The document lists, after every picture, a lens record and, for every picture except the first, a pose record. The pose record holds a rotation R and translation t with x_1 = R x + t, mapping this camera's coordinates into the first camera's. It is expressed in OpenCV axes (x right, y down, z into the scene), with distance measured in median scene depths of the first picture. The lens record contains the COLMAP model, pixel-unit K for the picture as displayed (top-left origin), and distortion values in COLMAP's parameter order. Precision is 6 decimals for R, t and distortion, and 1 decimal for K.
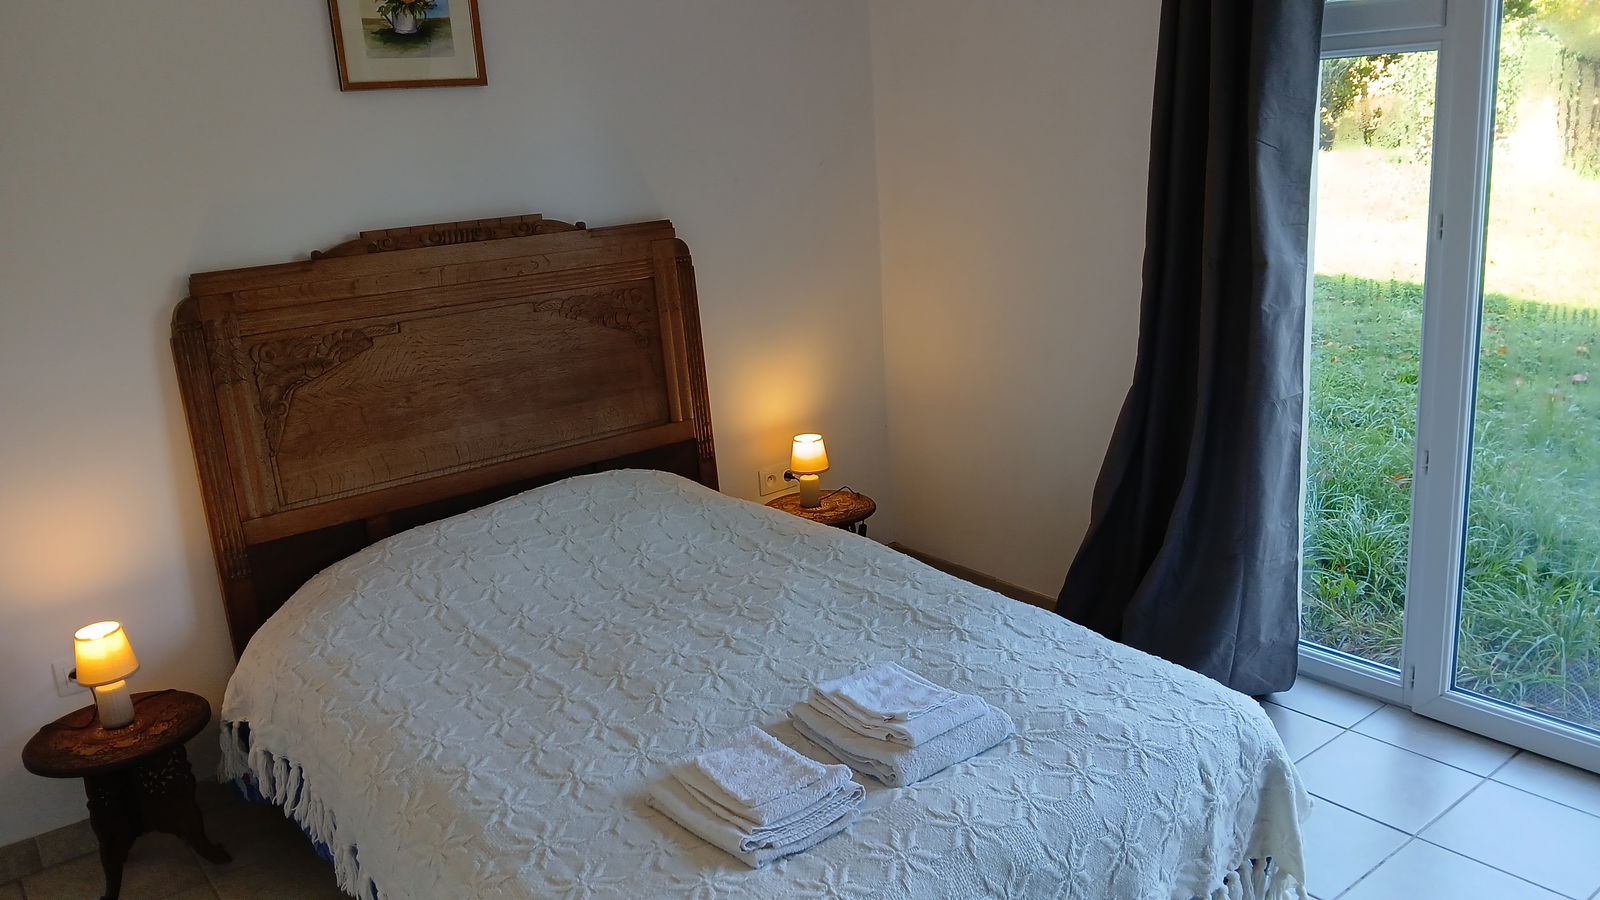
lens RADIAL K [[1237.1, 0, 795.5], [0, 1237.1, 470.1], [0, 0, 1]] dist [0.001548, -0.073922]
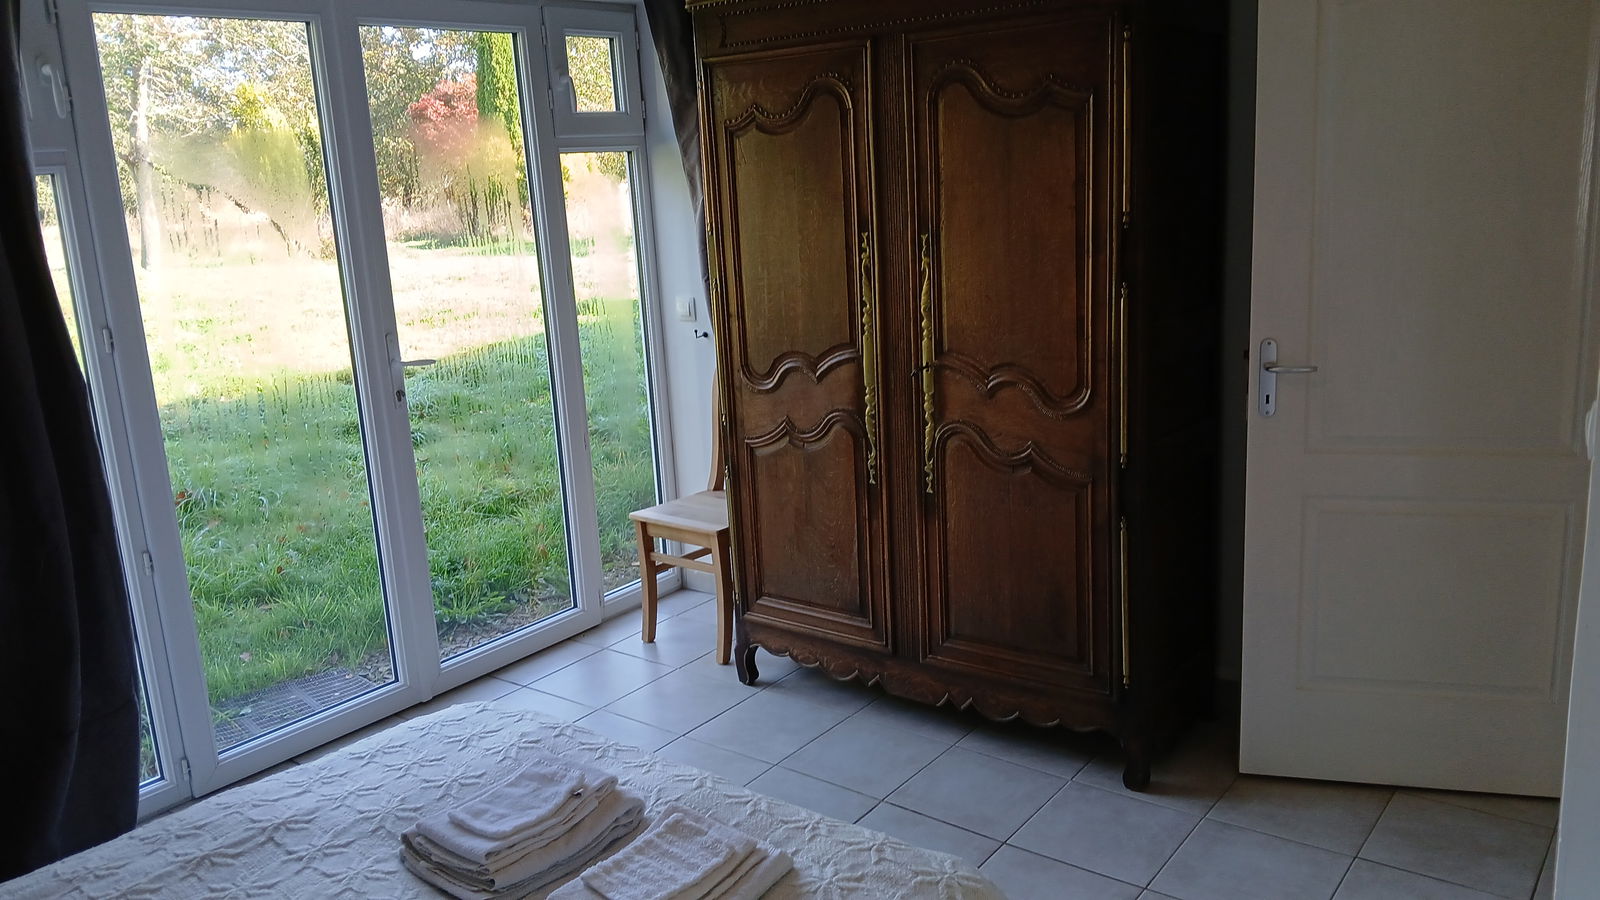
lens RADIAL K [[1237.1, 0, 795.5], [0, 1237.1, 470.1], [0, 0, 1]] dist [0.001548, -0.073922]
pose [[-0.251953, -0.139411, 0.957645, -0.846040], [0.320068, 0.921874, 0.218412, -0.189904], [-0.913278, 0.361541, -0.187648, 0.904135]]
